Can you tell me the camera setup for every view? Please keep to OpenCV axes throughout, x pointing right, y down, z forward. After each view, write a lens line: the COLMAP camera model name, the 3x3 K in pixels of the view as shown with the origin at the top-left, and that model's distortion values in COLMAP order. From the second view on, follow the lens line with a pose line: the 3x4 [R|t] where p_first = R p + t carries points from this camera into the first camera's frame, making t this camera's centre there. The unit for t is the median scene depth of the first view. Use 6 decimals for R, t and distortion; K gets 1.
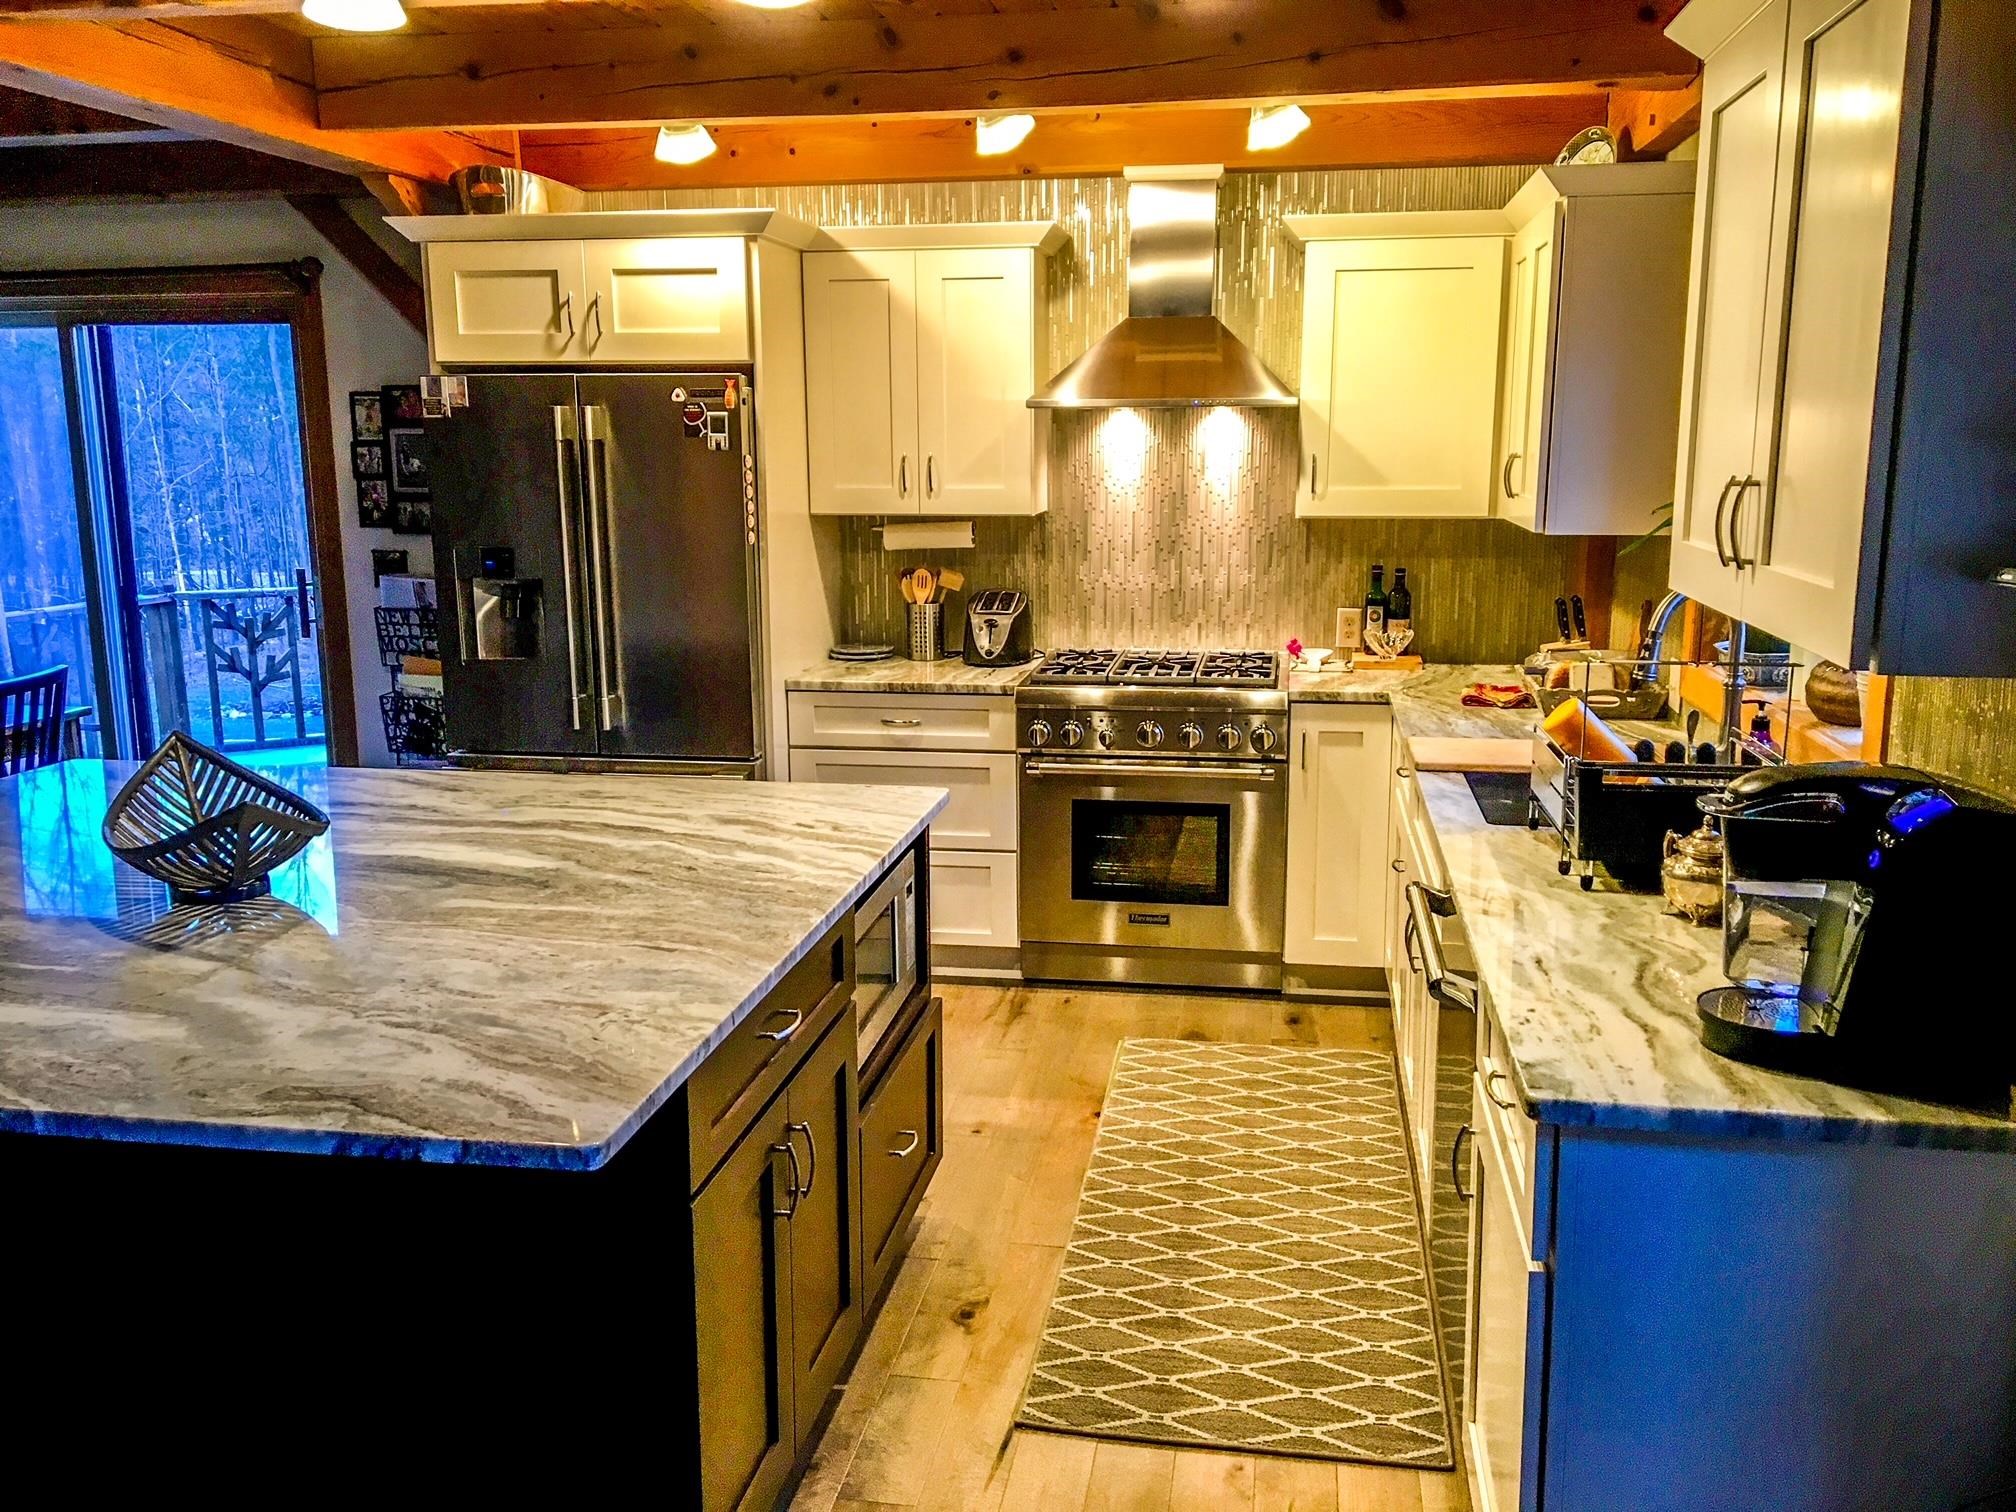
lens RADIAL K [[1681.5, 0, 1001.7], [0, 1681.5, 757.4], [0, 0, 1]] dist [0.088777, -0.139487]
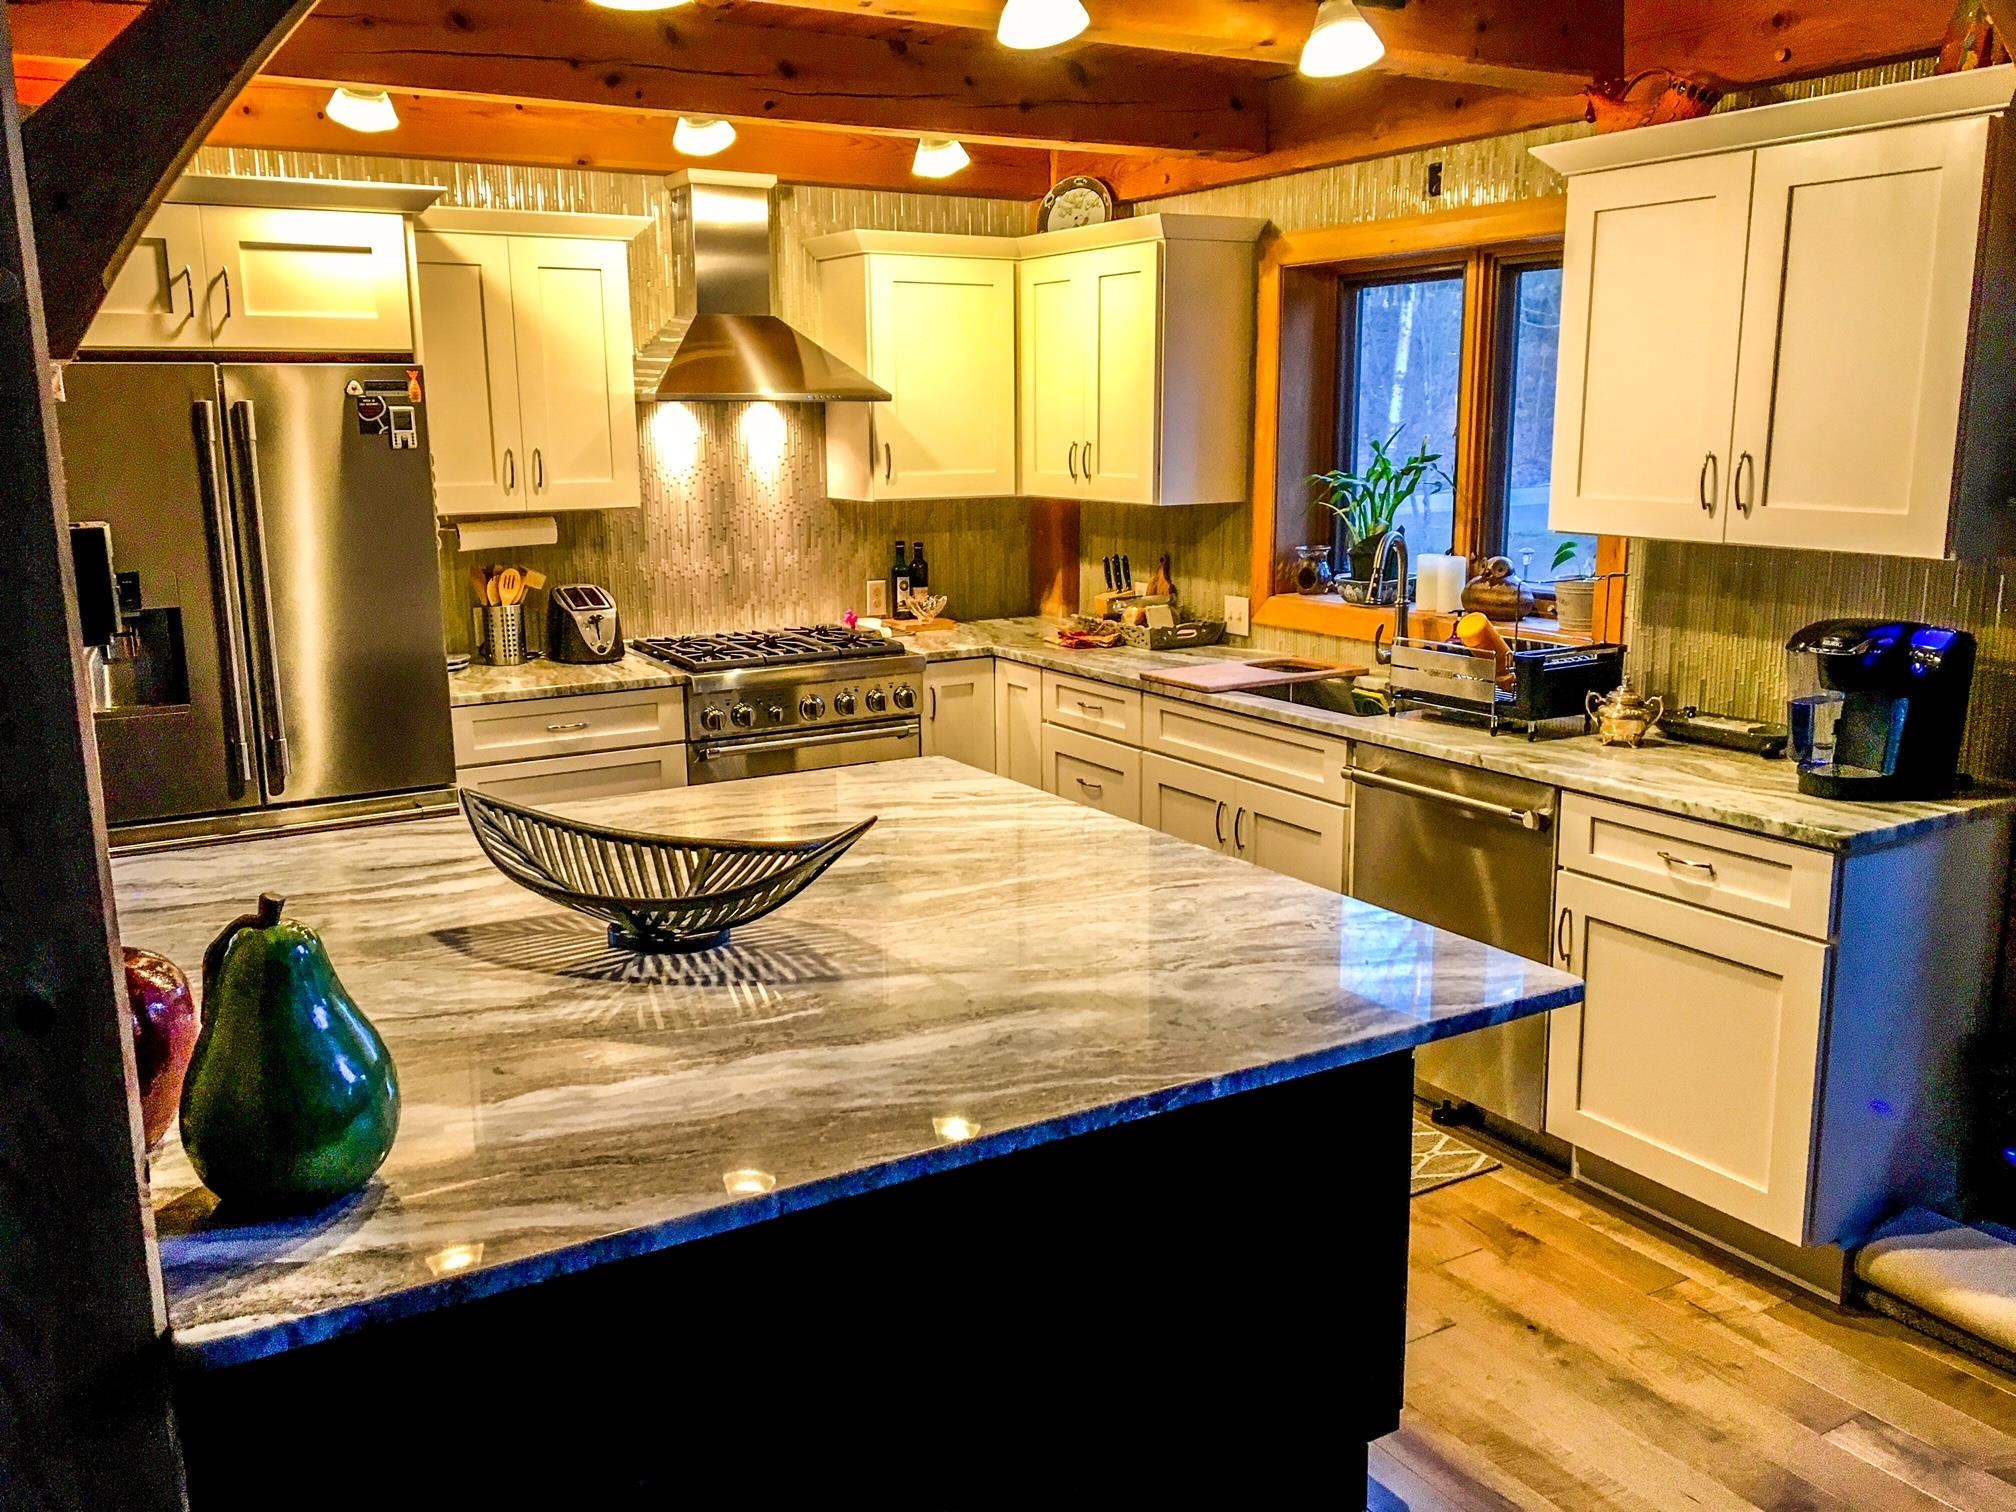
lens RADIAL K [[1681.5, 0, 999.7], [0, 1681.5, 755.3], [0, 0, 1]] dist [0.088777, -0.139487]
pose [[0.759513, -0.135226, 0.636281, -0.515863], [0.129810, 0.989987, 0.055446, -0.027637], [-0.637408, 0.040484, 0.769462, 0.100390]]
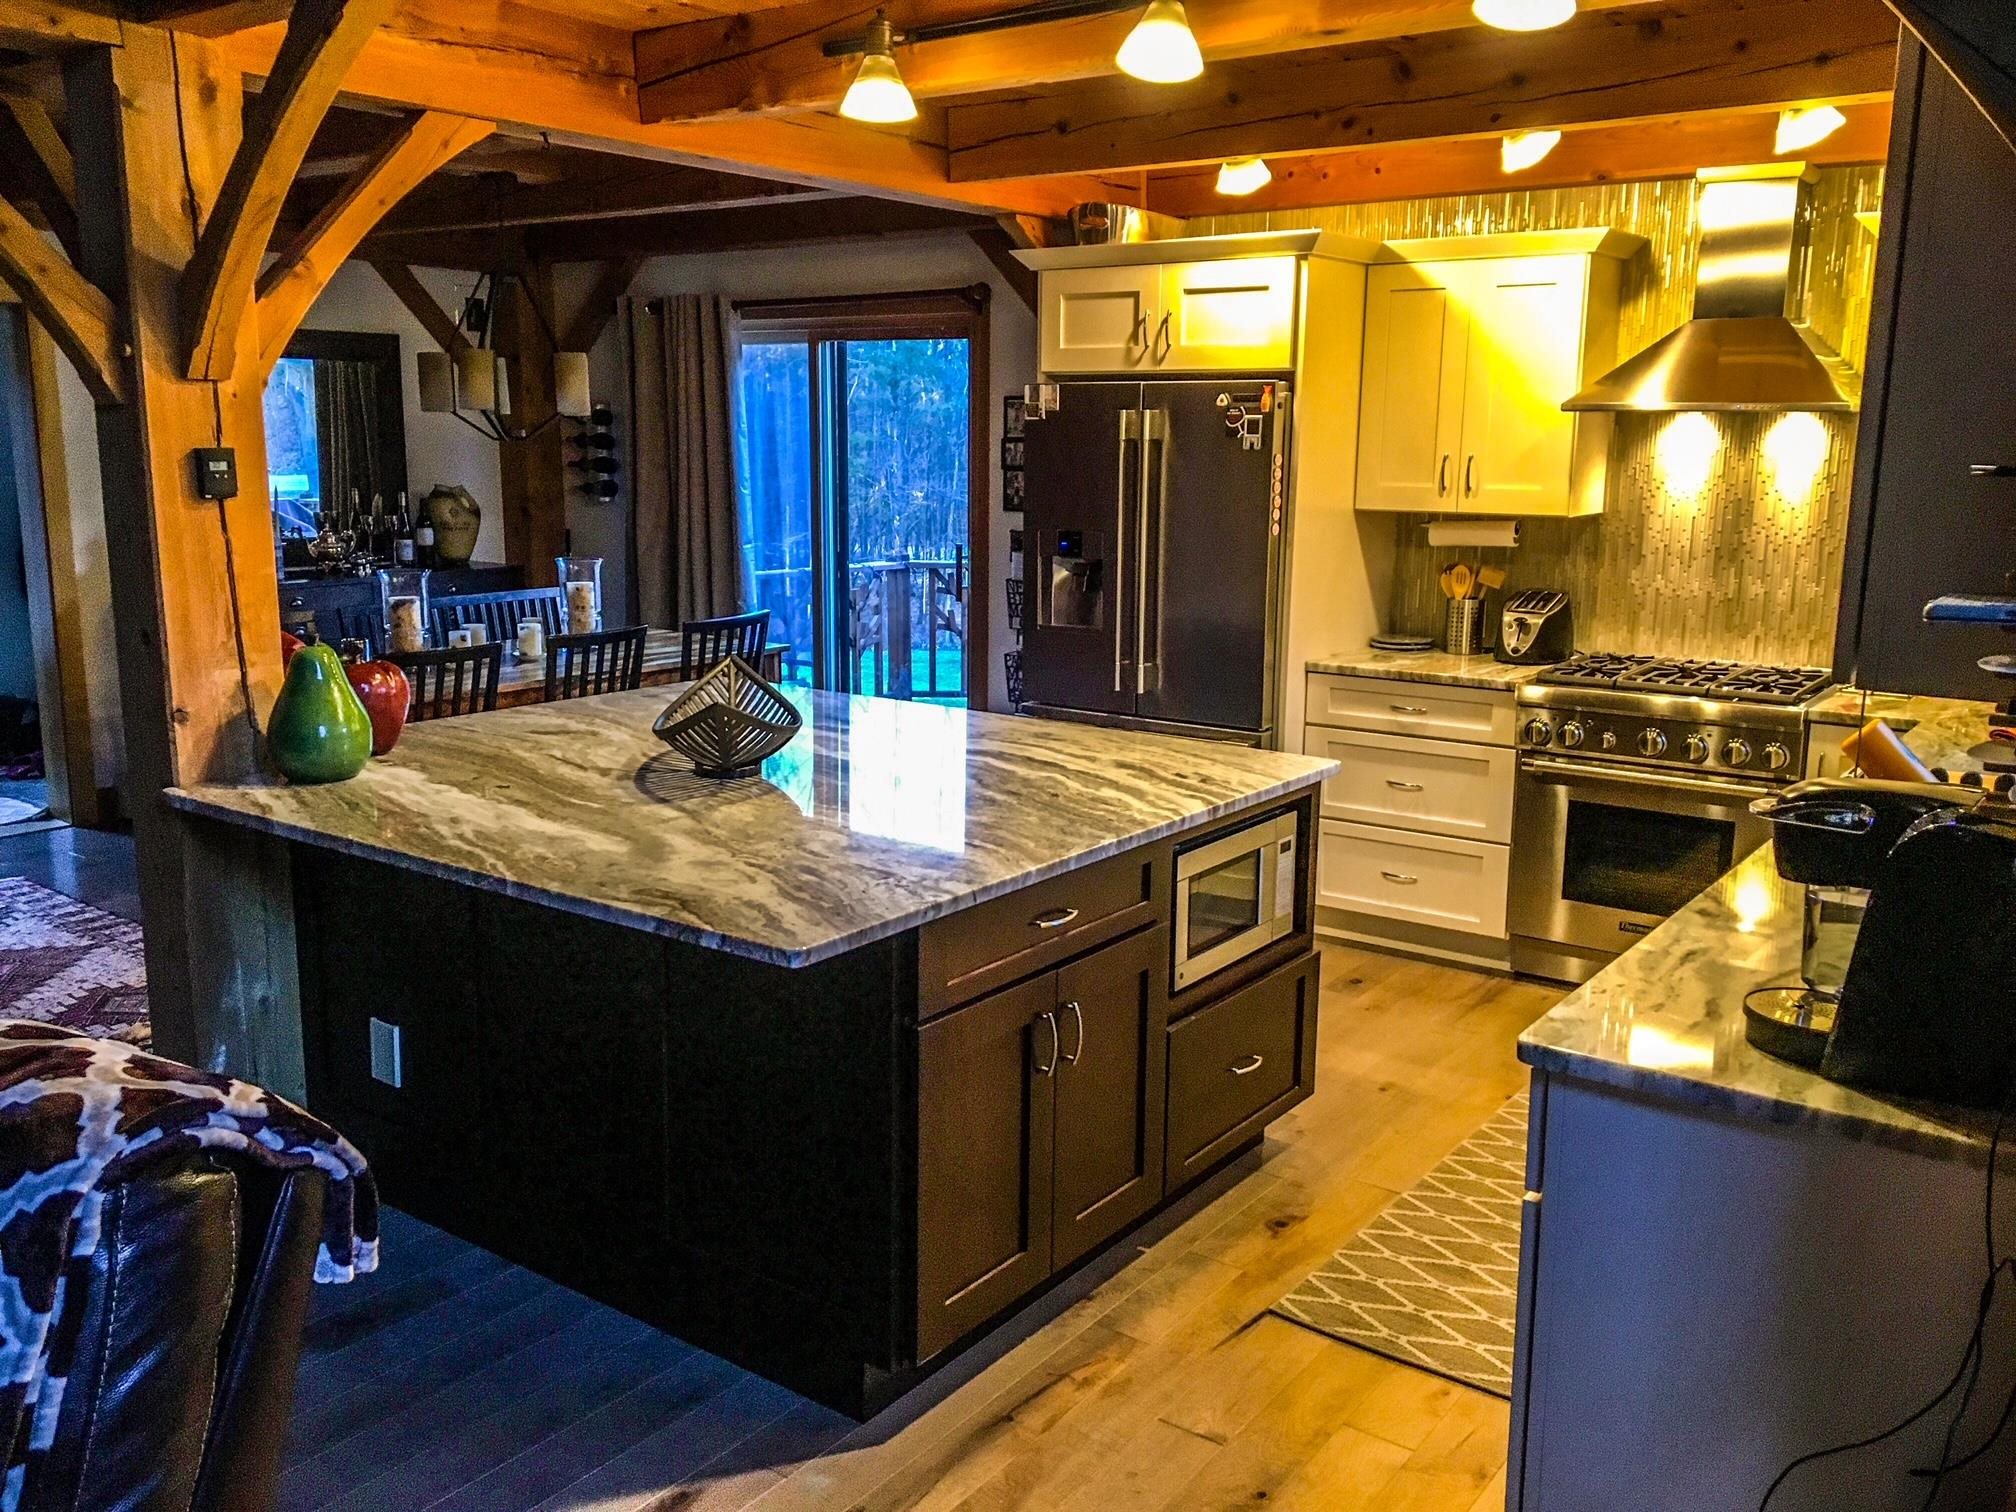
lens RADIAL K [[1681.5, 0, 998.6], [0, 1681.5, 761.7], [0, 0, 1]] dist [0.088777, -0.139487]
pose [[0.893293, 0.099706, -0.438276, 0.186461], [-0.097040, 0.994871, 0.028543, 0.006712], [0.438874, 0.017033, 0.898387, -0.065958]]
